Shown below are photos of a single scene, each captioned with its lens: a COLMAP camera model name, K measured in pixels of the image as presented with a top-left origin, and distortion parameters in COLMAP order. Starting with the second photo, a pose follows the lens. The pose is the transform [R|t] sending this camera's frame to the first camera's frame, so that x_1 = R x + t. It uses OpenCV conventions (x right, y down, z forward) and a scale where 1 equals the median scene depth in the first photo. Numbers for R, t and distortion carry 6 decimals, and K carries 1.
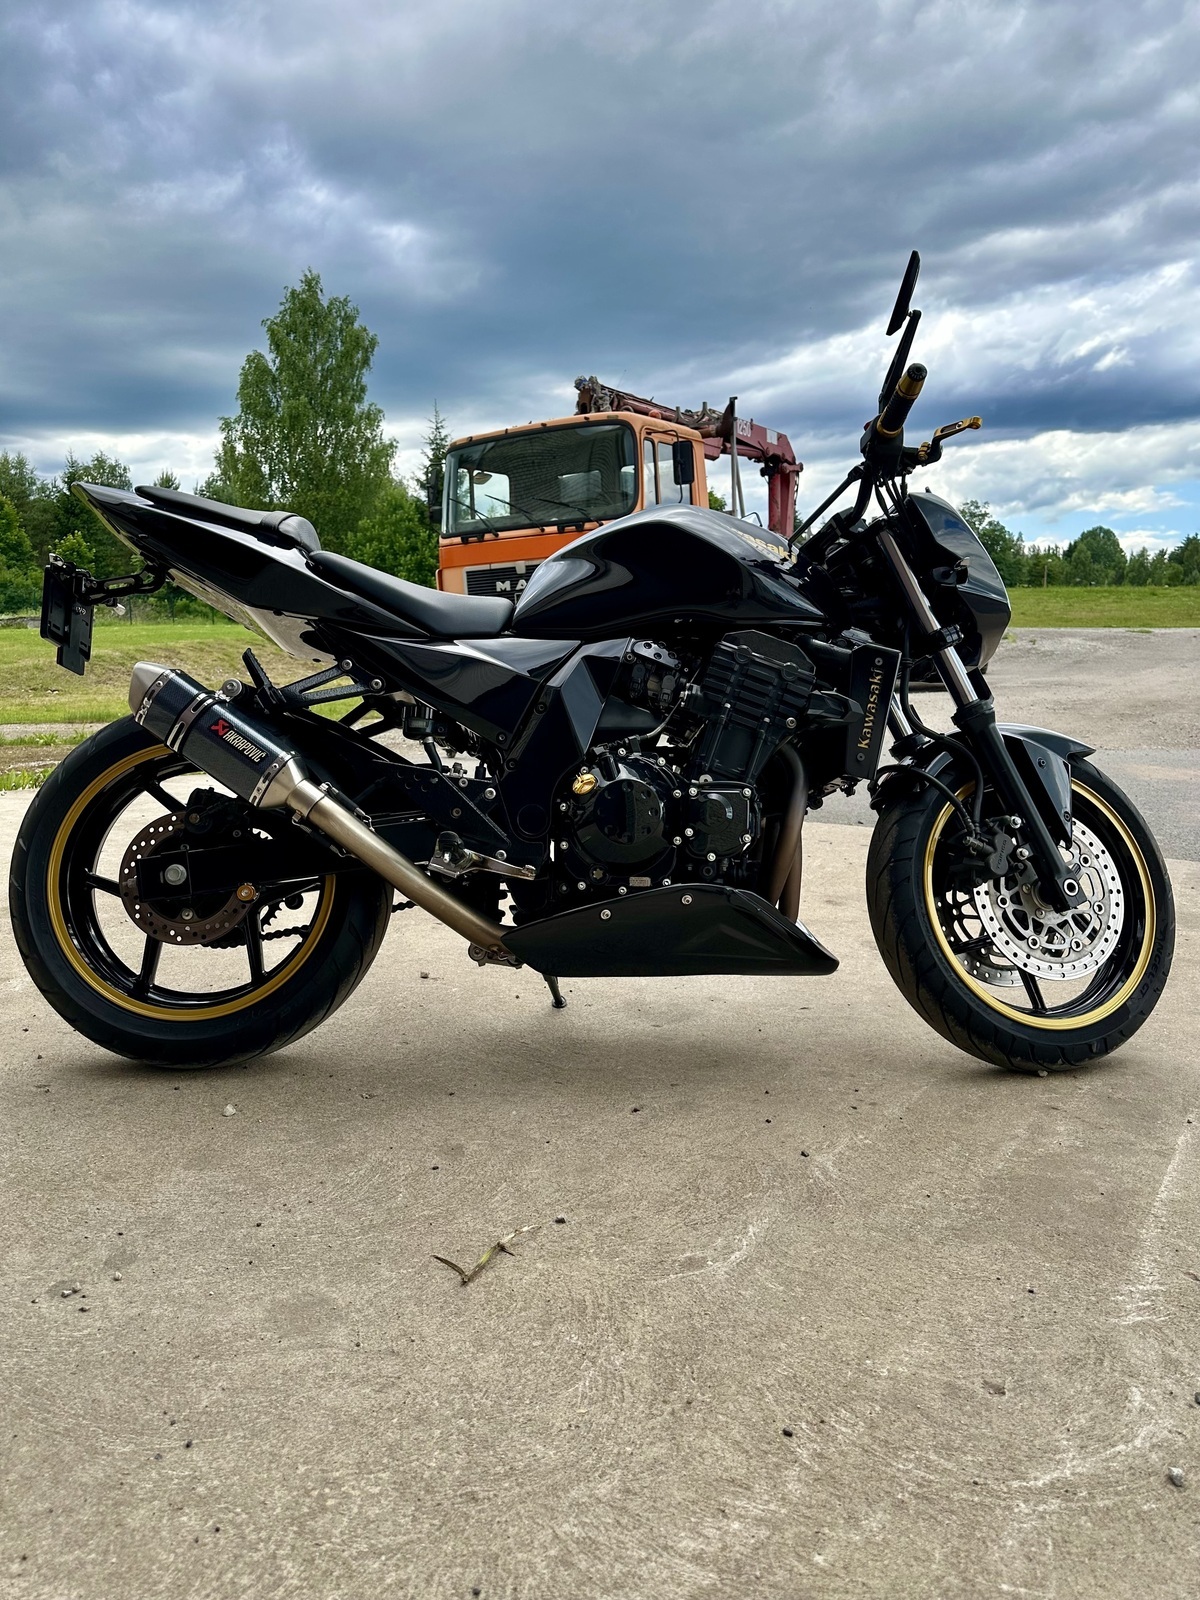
lens RADIAL K [[1199.3, 0, 596.3], [0, 1199.3, 797.5], [0, 0, 1]] dist [-0.003516, -0.001944]
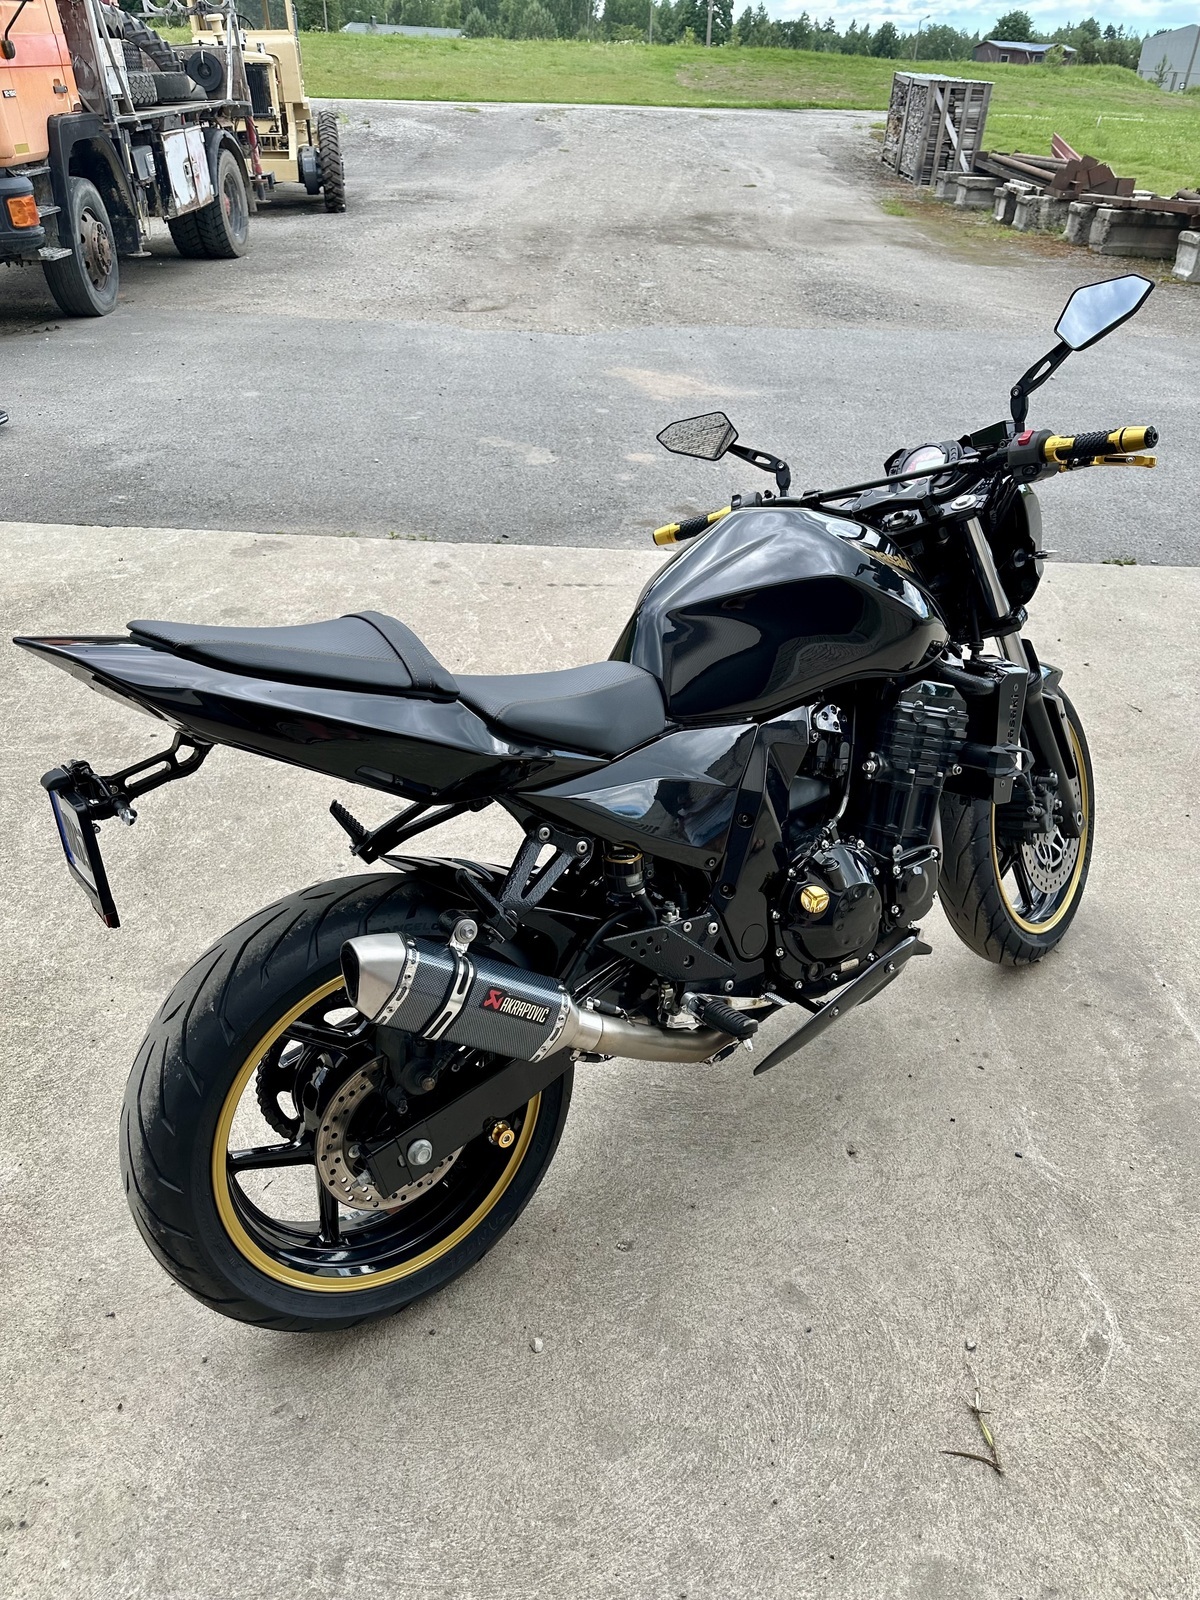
lens RADIAL K [[1199.3, 0, 596.3], [0, 1199.3, 797.5], [0, 0, 1]] dist [-0.003516, -0.001944]
pose [[0.825847, -0.275299, 0.492125, -0.097990], [0.038262, 0.898073, 0.438179, -0.082747], [-0.562595, -0.343039, 0.752204, 0.070368]]
